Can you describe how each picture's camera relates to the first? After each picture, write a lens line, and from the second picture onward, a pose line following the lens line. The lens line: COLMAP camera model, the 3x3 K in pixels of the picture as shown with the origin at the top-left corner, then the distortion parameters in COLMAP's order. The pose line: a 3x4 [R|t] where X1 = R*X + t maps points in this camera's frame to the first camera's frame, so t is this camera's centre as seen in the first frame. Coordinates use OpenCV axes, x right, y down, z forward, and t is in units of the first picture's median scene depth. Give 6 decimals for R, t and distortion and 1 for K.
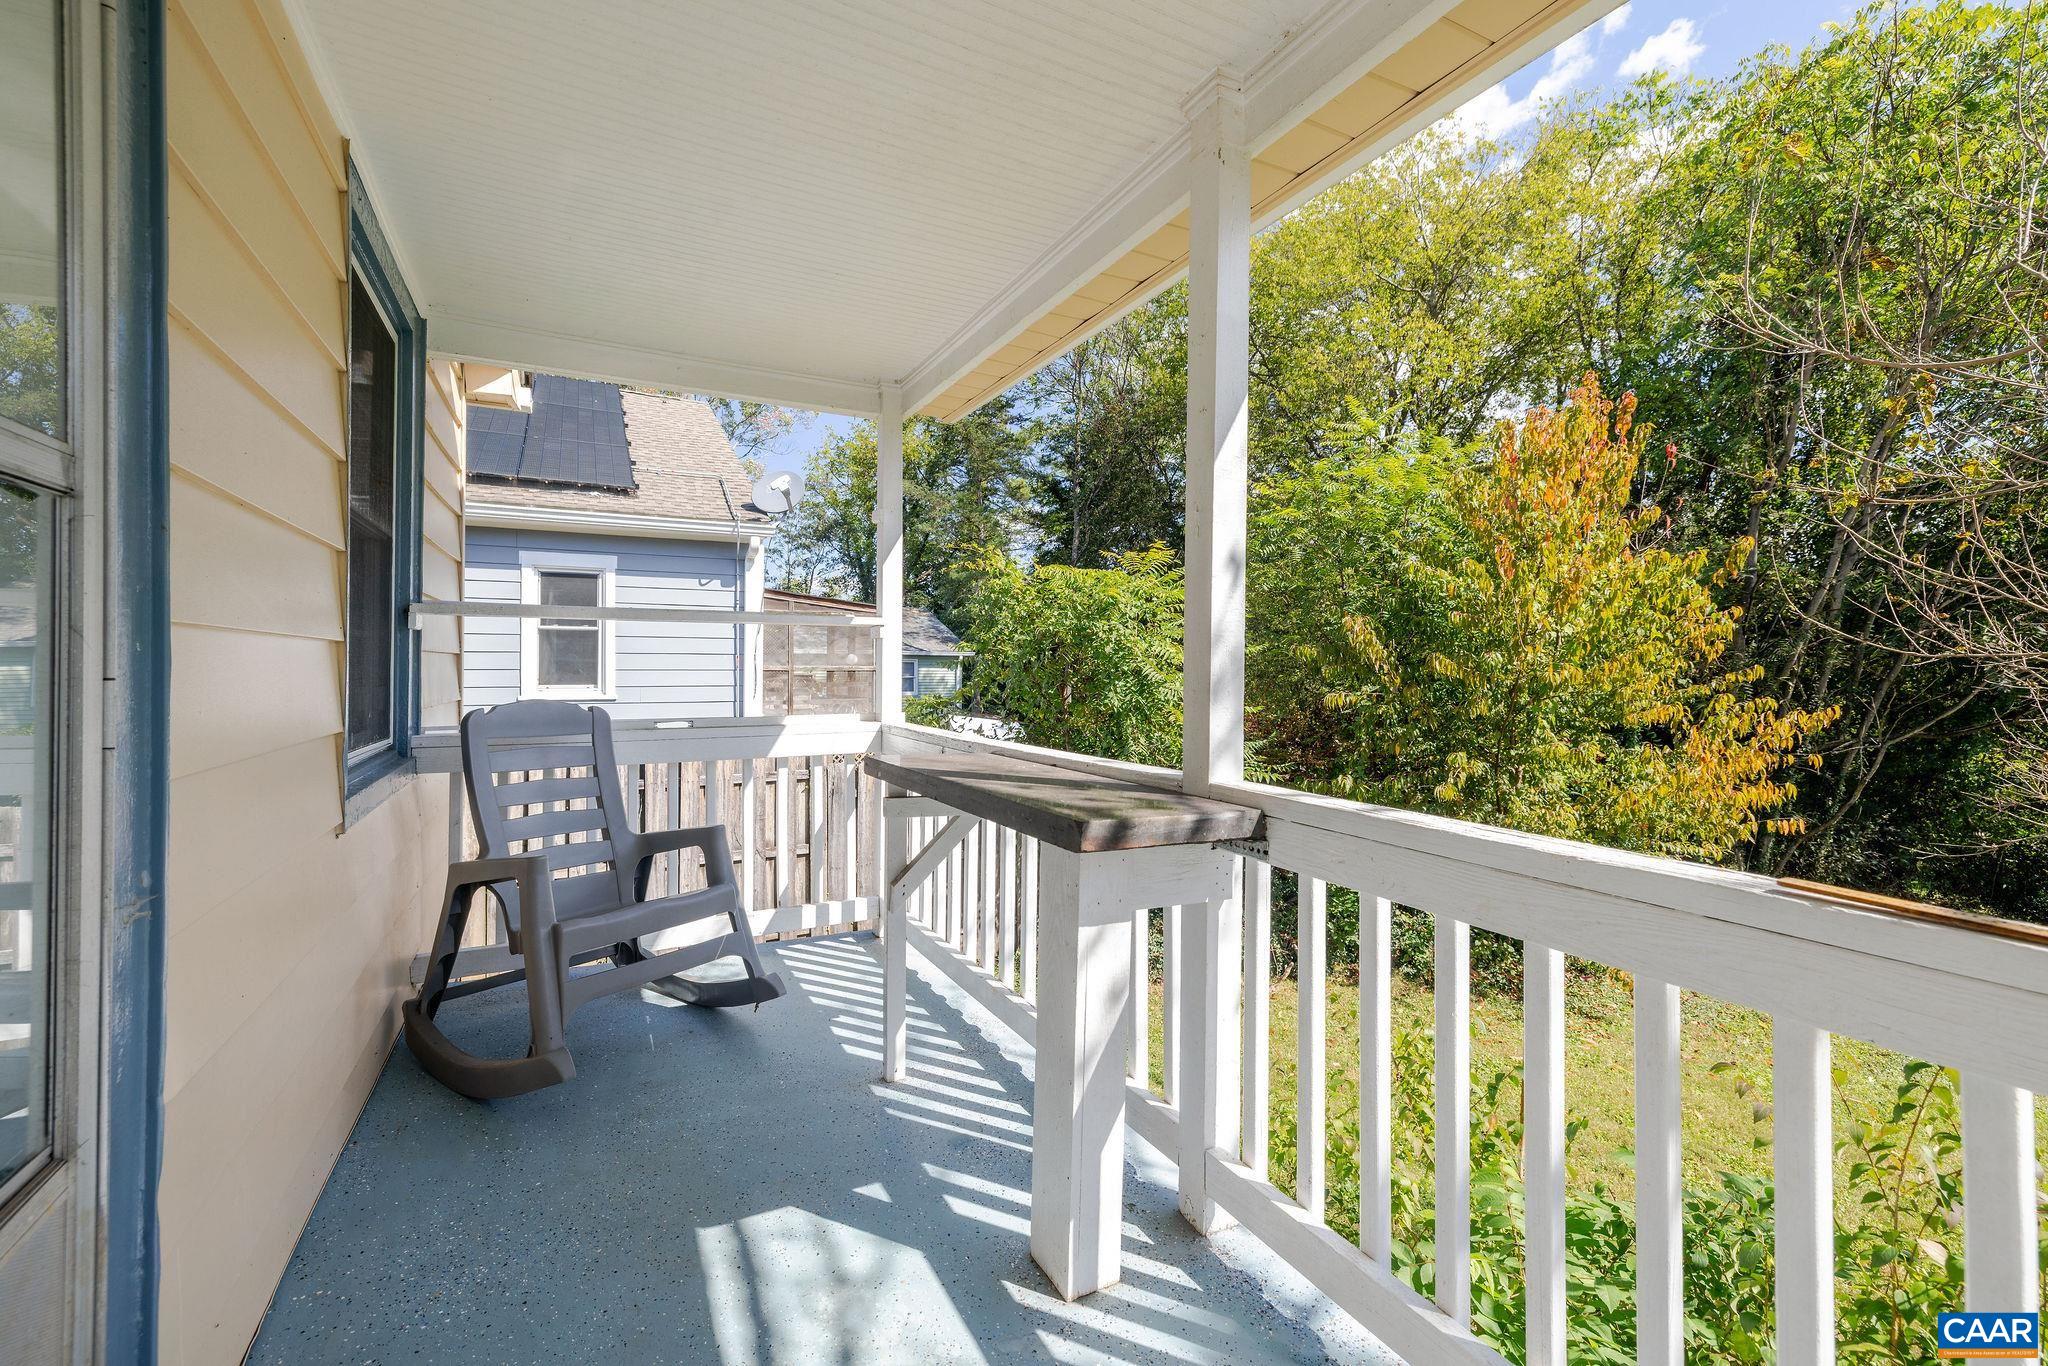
lens RADIAL K [[866.4, 0, 1009.5], [0, 866.4, 671.4], [0, 0, 1]] dist [0.001368, 0.000525]
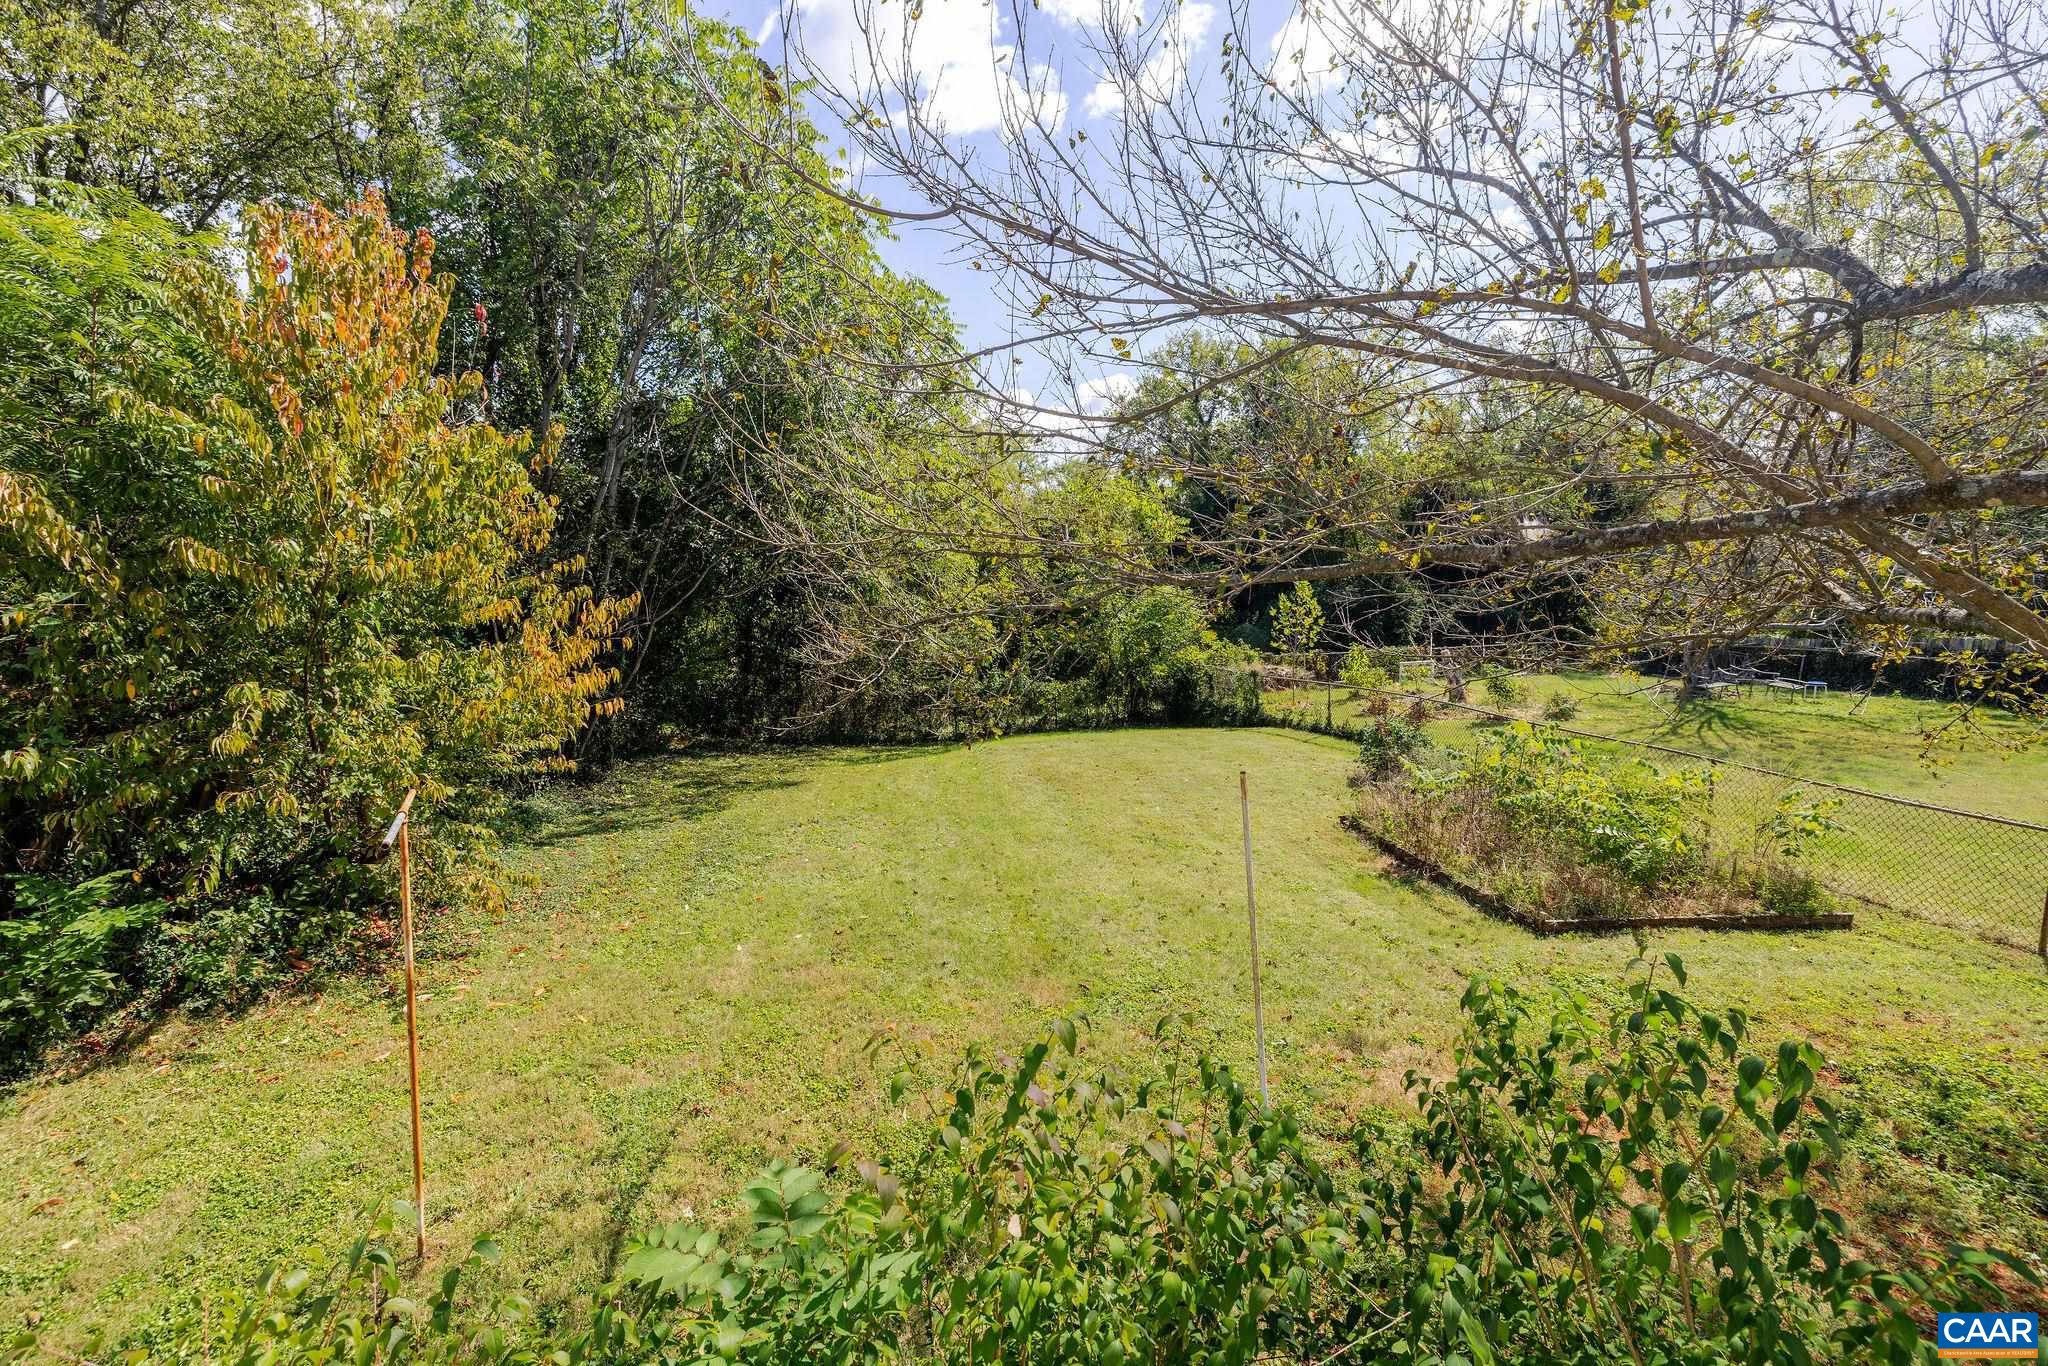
lens RADIAL K [[866.4, 0, 1015.0], [0, 866.4, 669.7], [0, 0, 1]] dist [0.001368, 0.000525]
pose [[0.342501, -0.126008, 0.931029, 0.077841], [0.010376, 0.991412, 0.130363, -0.001458], [-0.939460, -0.034989, 0.340867, 0.171679]]
